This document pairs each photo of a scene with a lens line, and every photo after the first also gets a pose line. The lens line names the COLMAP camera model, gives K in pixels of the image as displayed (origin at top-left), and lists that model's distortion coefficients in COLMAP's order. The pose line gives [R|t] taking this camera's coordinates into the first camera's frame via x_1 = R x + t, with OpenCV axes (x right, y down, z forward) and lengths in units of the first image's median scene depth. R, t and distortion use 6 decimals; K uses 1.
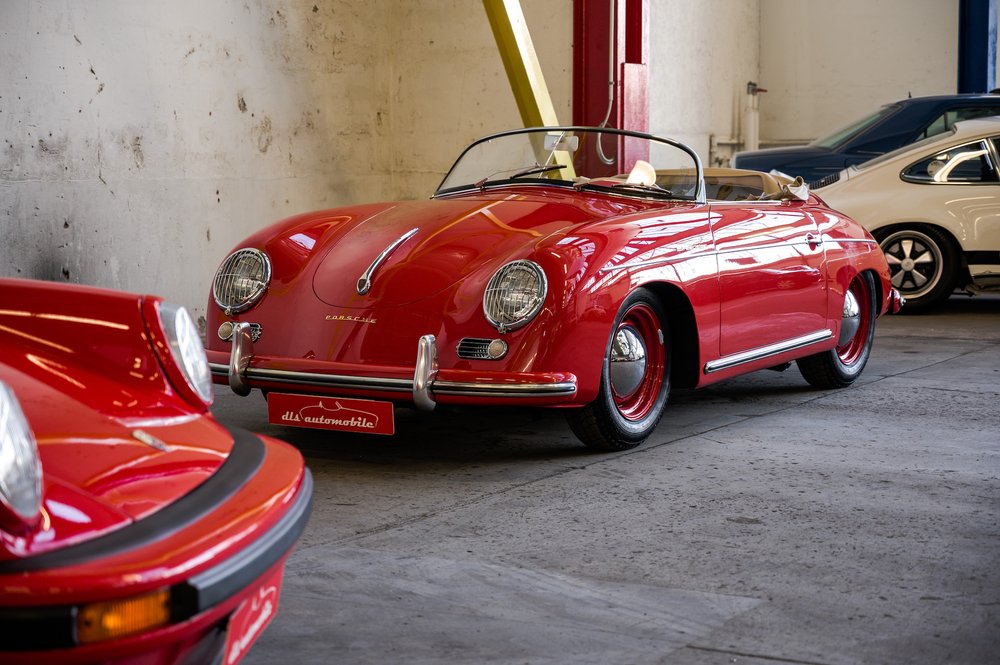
lens RADIAL K [[2013.8, 0, 500.0], [0, 2013.8, 332.5], [0, 0, 1]] dist [0.033690, -0.392328]
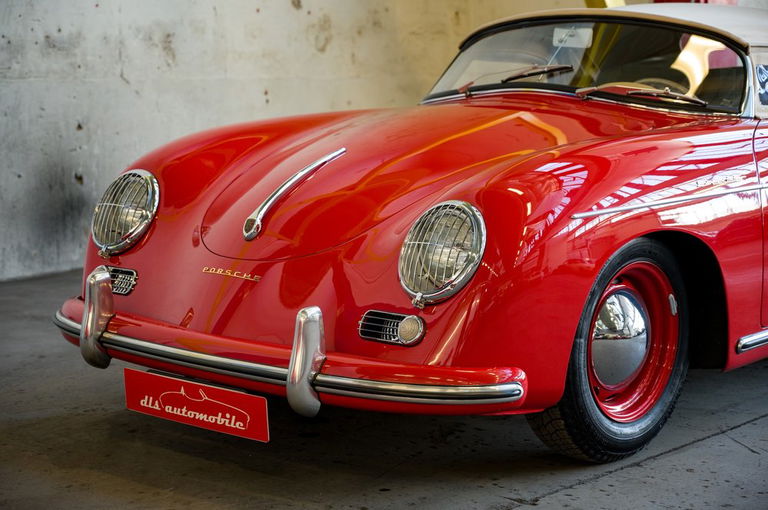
lens RADIAL K [[1546.6, 0, 384.0], [0, 1546.6, 255.0], [0, 0, 1]] dist [0.033690, -0.392328]
pose [[0.982999, 0.028996, -0.181308, 0.073486], [-0.022172, 0.998972, 0.039548, -0.032984], [0.182268, -0.034856, 0.982631, 0.408708]]
